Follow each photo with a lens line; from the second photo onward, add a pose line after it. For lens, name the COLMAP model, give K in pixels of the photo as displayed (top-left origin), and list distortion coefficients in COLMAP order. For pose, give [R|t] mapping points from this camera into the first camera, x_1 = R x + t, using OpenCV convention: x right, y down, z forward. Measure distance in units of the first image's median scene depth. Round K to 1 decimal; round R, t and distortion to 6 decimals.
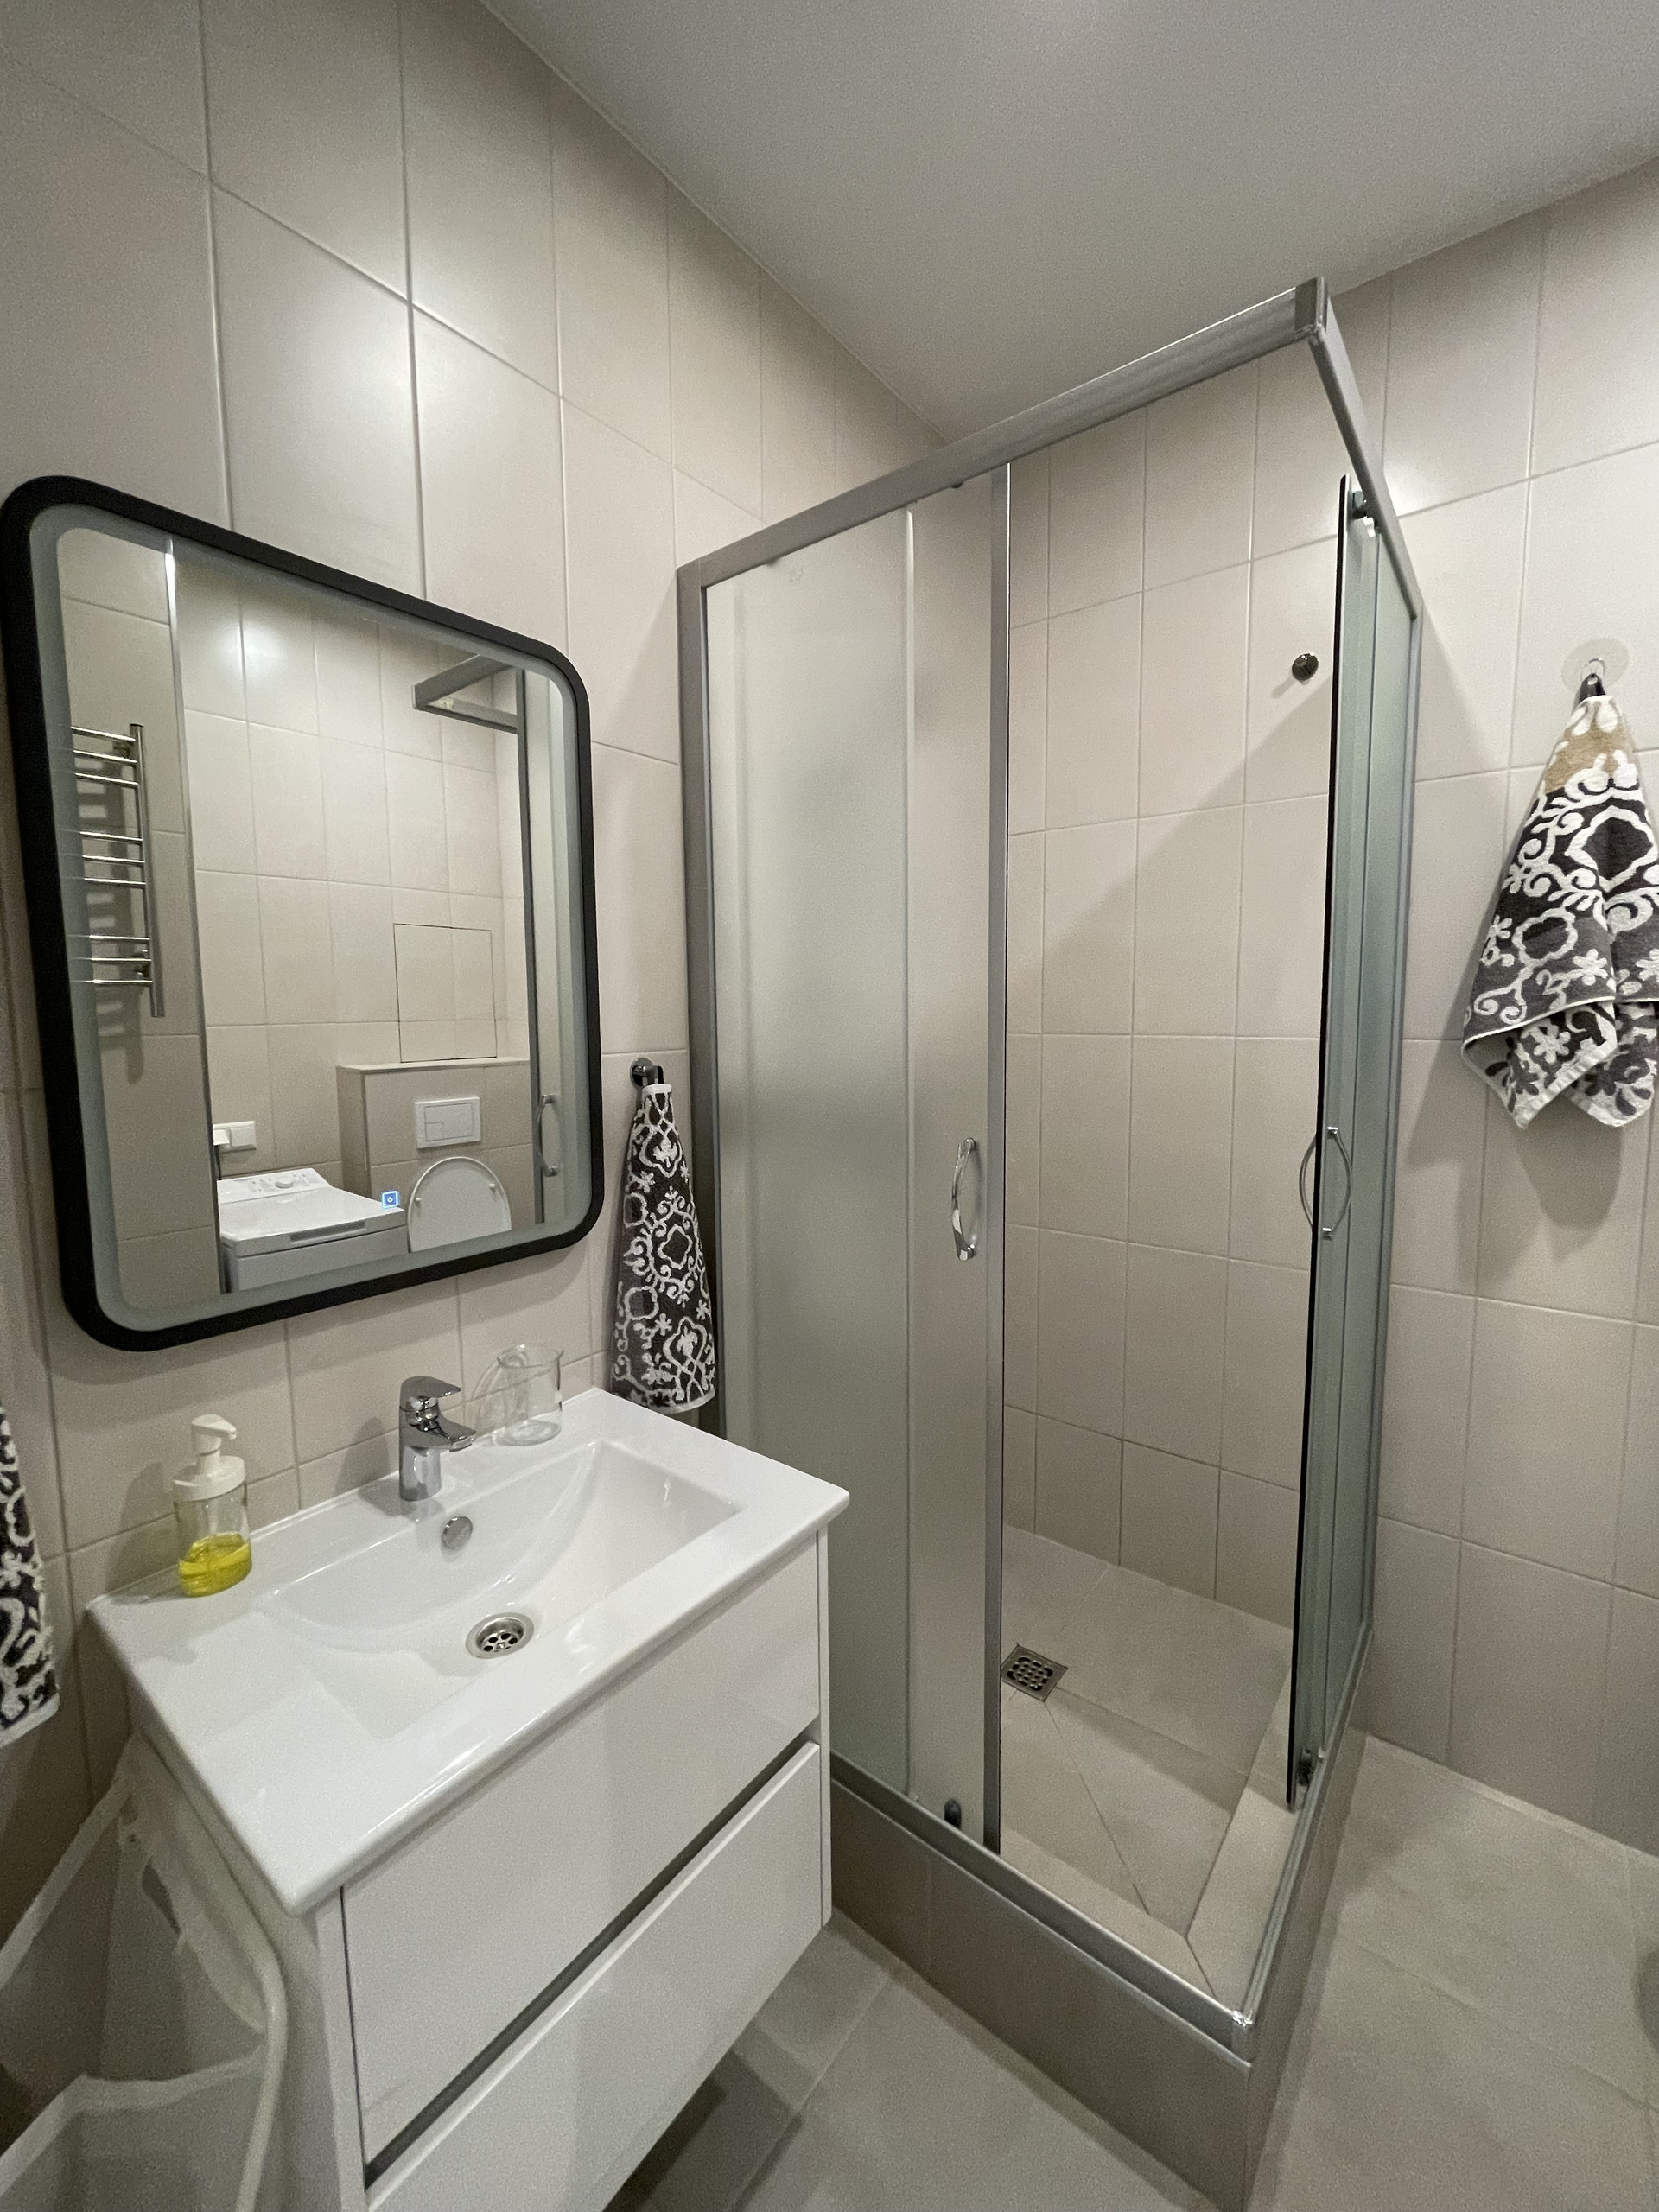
lens RADIAL K [[897.2, 0, 820.8], [0, 897.2, 1094.9], [0, 0, 1]] dist [-0.004150, -0.000006]
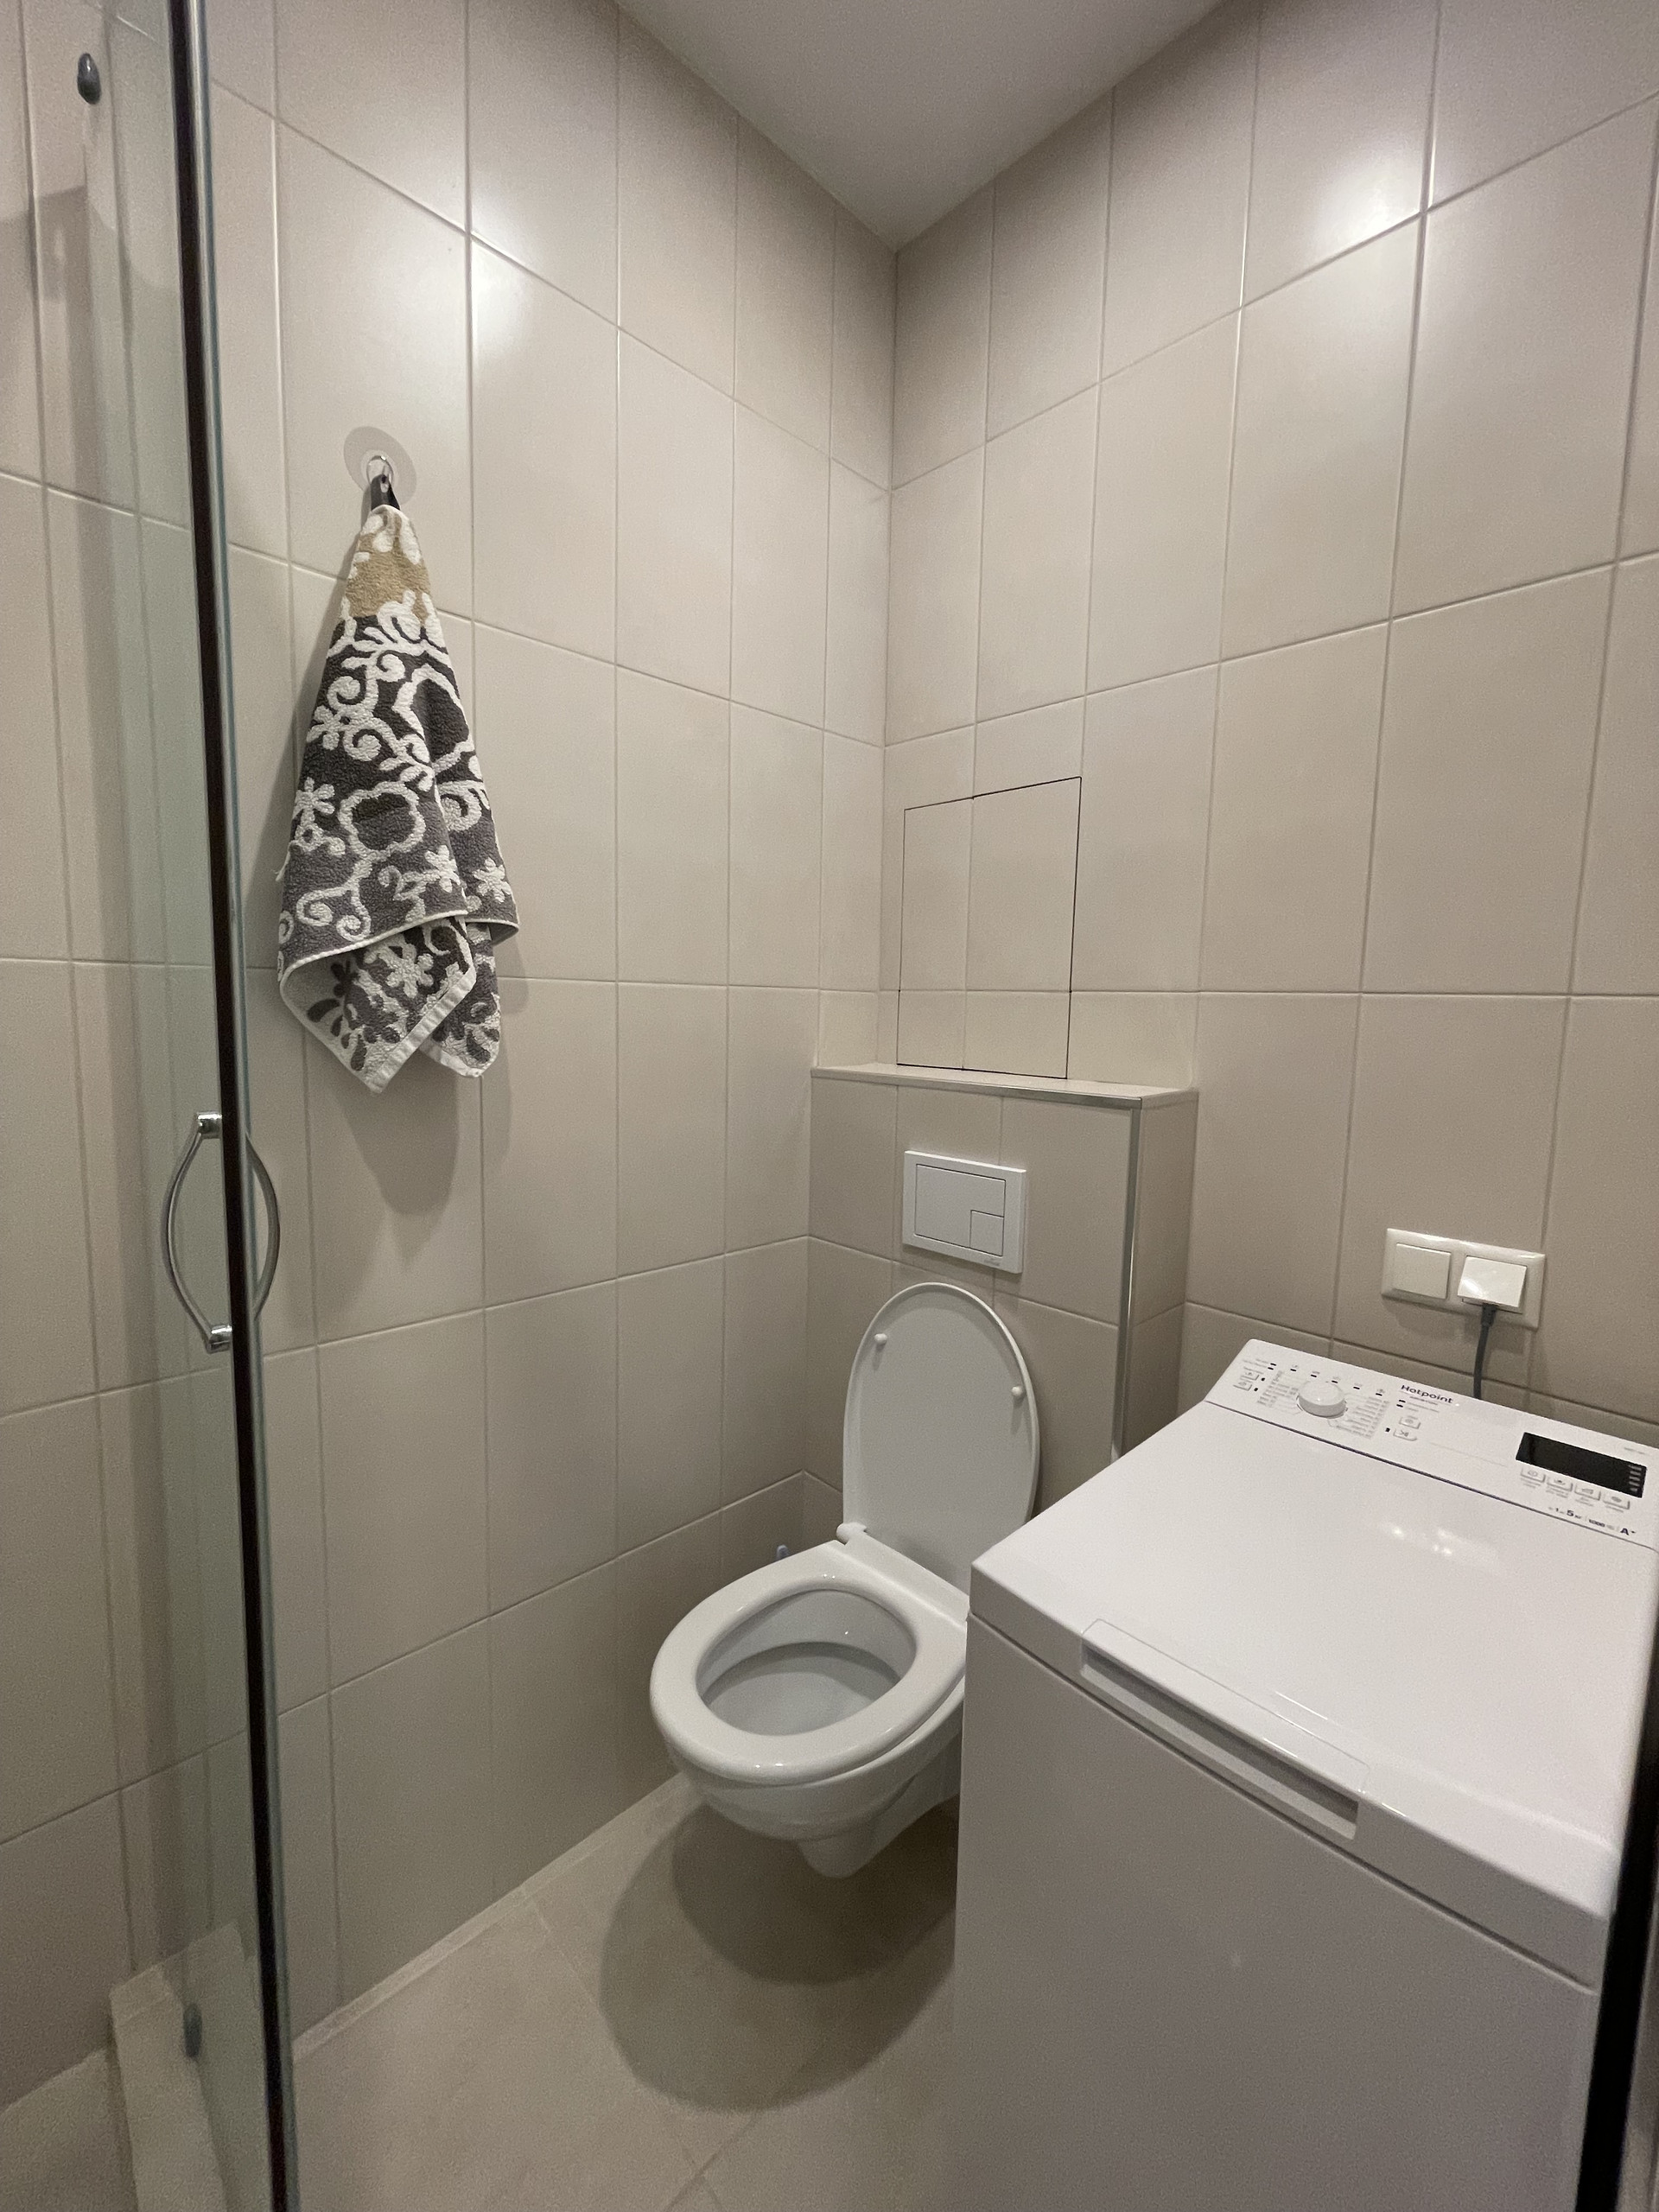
lens RADIAL K [[897.2, 0, 816.2], [0, 897.2, 1089.3], [0, 0, 1]] dist [-0.004150, -0.000006]
pose [[0.145471, -0.080574, 0.986076, 0.139324], [0.076115, 0.994636, 0.070045, 0.012764], [-0.986430, 0.064865, 0.150824, 0.564878]]
